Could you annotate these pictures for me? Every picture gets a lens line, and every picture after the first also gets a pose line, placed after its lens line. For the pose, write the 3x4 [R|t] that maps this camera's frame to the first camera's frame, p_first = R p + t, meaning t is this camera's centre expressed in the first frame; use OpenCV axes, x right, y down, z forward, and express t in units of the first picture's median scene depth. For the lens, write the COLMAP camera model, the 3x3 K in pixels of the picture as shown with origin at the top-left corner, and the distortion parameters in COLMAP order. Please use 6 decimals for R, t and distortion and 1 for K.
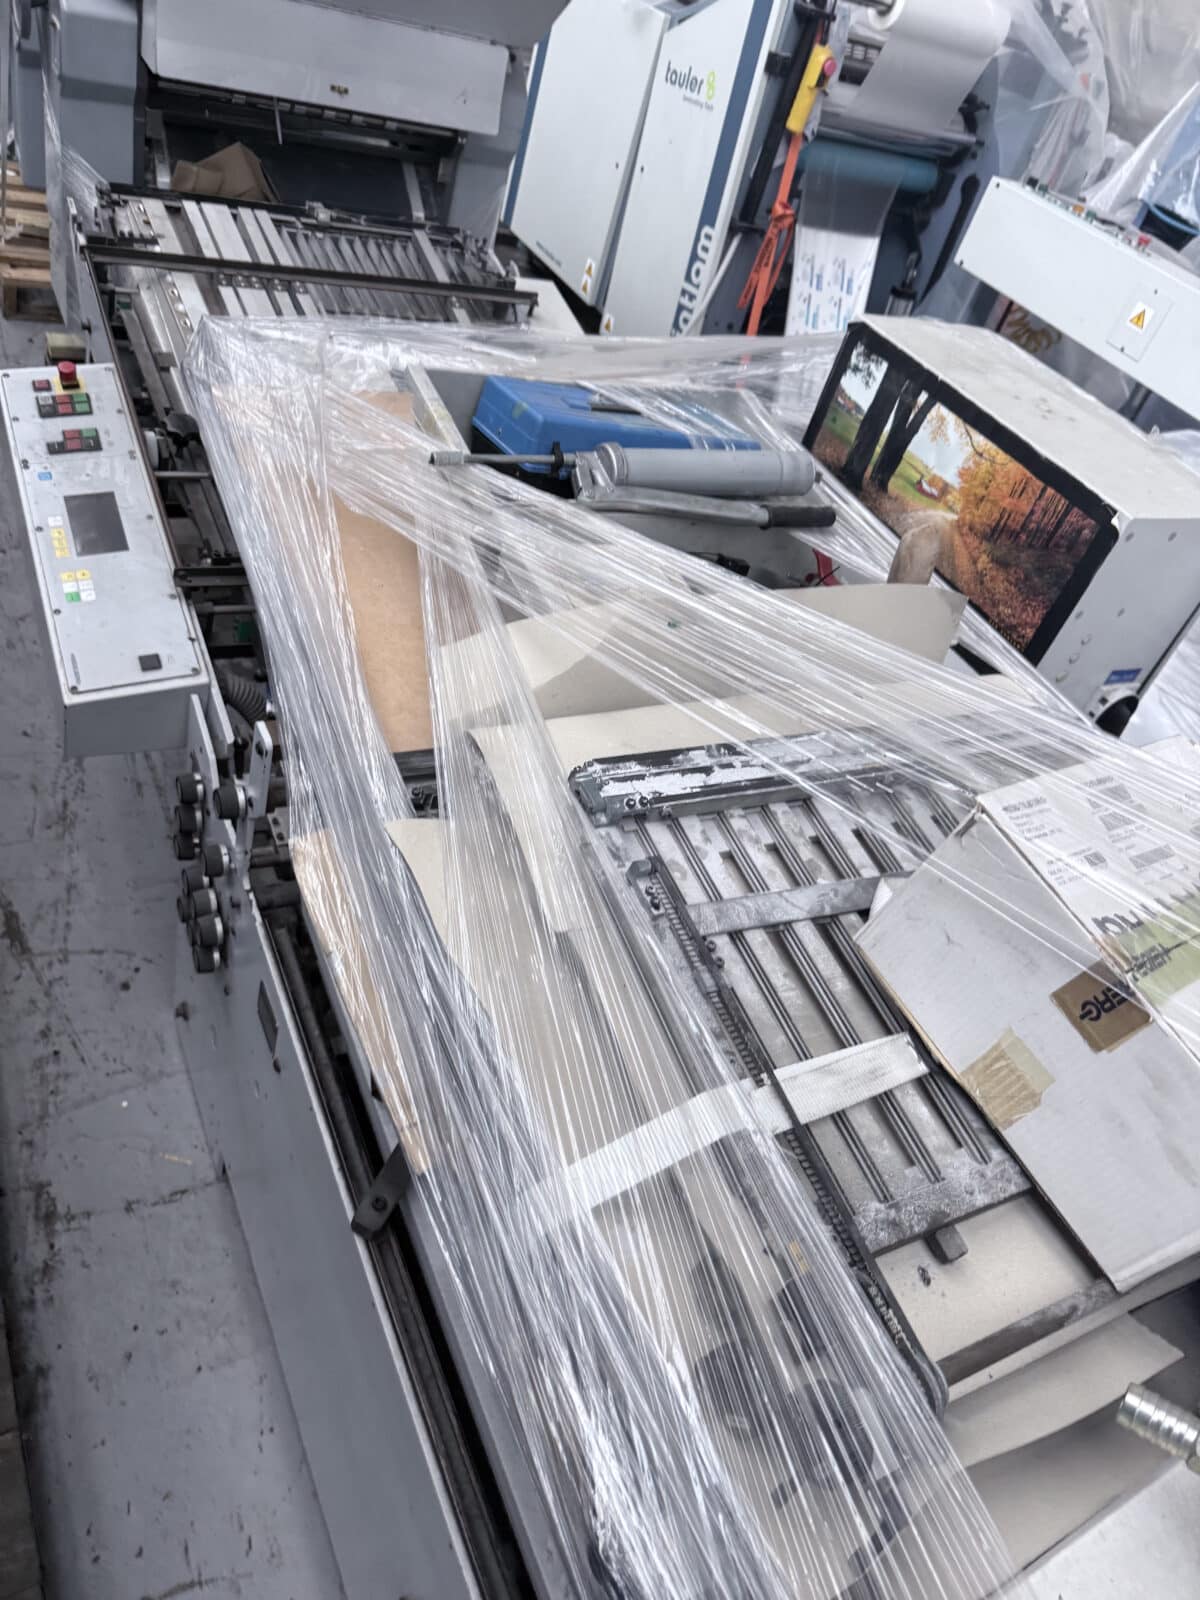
lens RADIAL K [[1132.1, 0, 600.0], [0, 1132.1, 800.0], [0, 0, 1]] dist [0.042373, -0.043632]
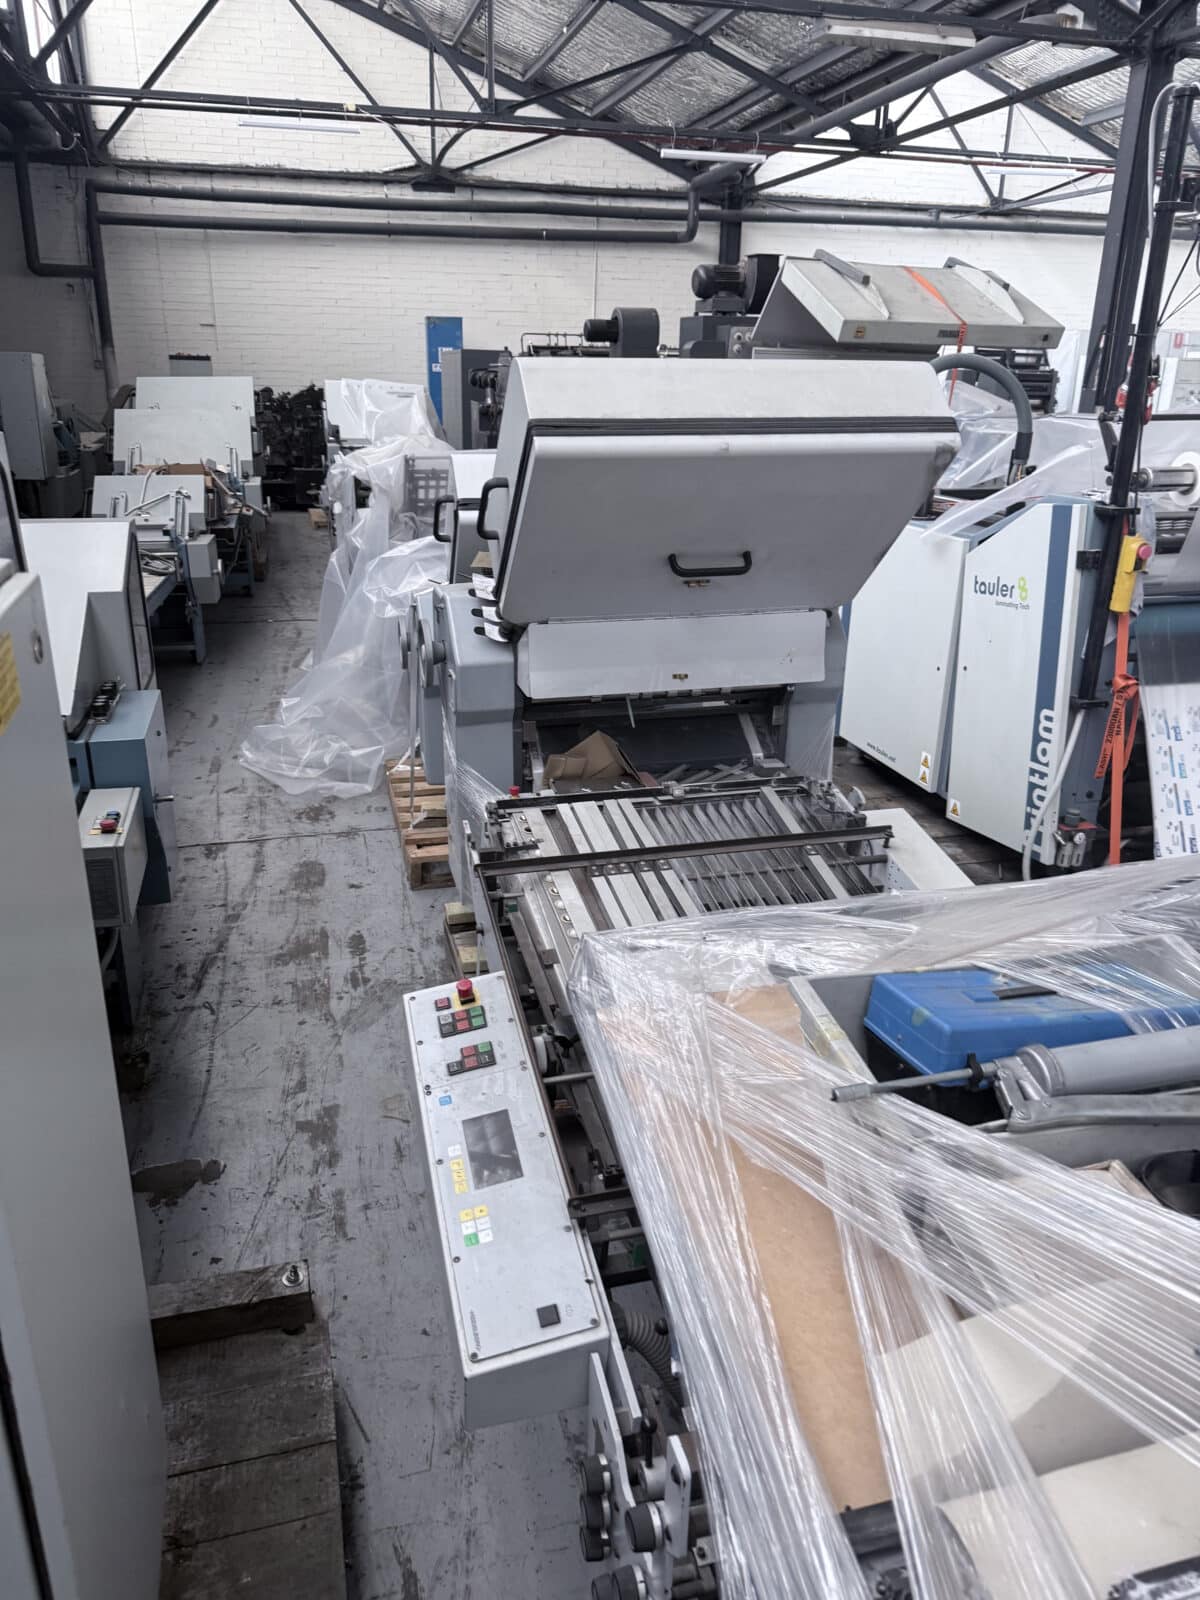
lens RADIAL K [[1130.0, 0, 600.0], [0, 1130.0, 800.0], [0, 0, 1]] dist [0.126124, -0.240441]
pose [[0.946915, -0.168365, -0.273871, -0.025069], [0.053793, 0.922865, -0.381348, -0.127526], [0.316952, 0.346372, 0.882932, 0.039019]]
